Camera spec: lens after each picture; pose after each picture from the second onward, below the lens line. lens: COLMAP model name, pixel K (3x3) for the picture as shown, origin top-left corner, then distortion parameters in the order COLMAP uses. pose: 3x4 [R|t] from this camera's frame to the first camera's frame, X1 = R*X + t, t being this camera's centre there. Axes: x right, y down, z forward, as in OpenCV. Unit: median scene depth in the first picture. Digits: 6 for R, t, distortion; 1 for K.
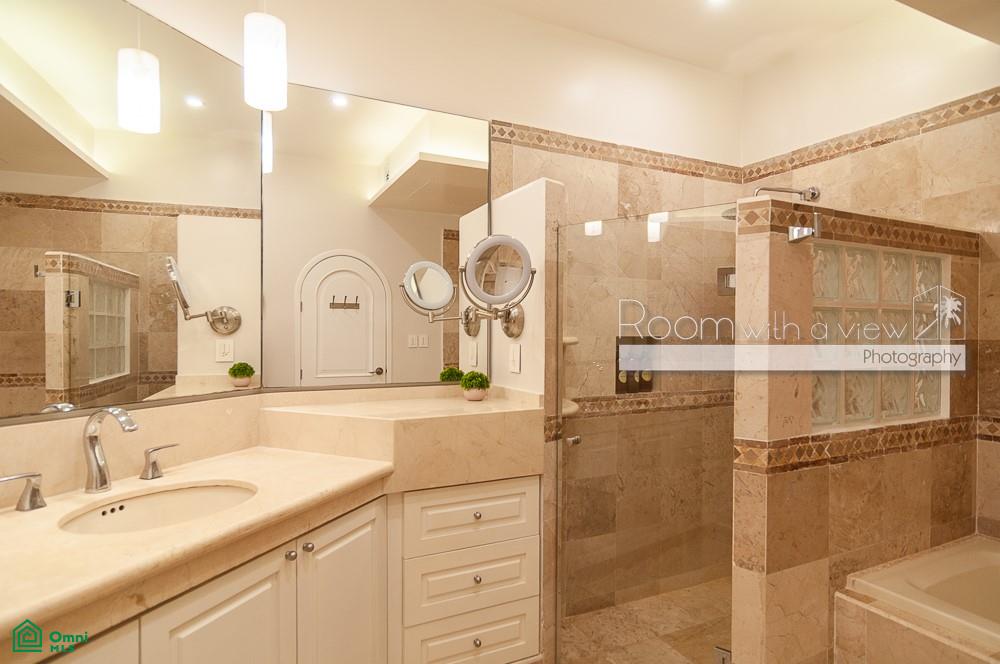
lens RADIAL K [[534.2, 0, 493.9], [0, 534.2, 330.4], [0, 0, 1]] dist [0.005654, -0.001298]
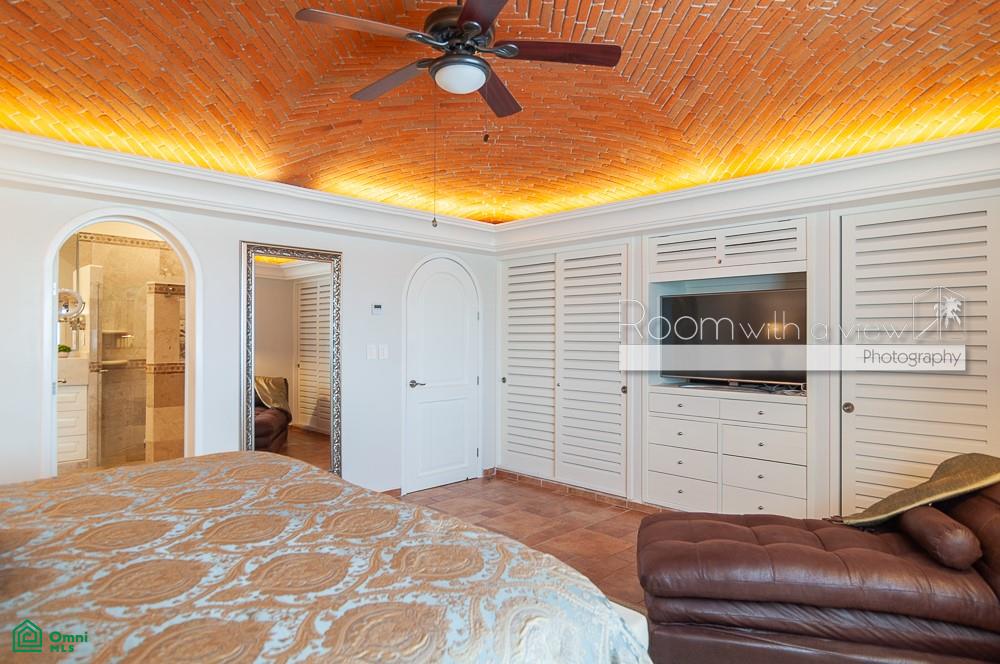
lens RADIAL K [[586.8, 0, 499.2], [0, 586.8, 336.1], [0, 0, 1]] dist [-0.004835, 0.000324]
pose [[0.948434, 0.007393, 0.316888, 1.004961], [-0.005338, 0.999959, -0.007352, 0.052498], [-0.316929, 0.005281, 0.948435, -2.107623]]
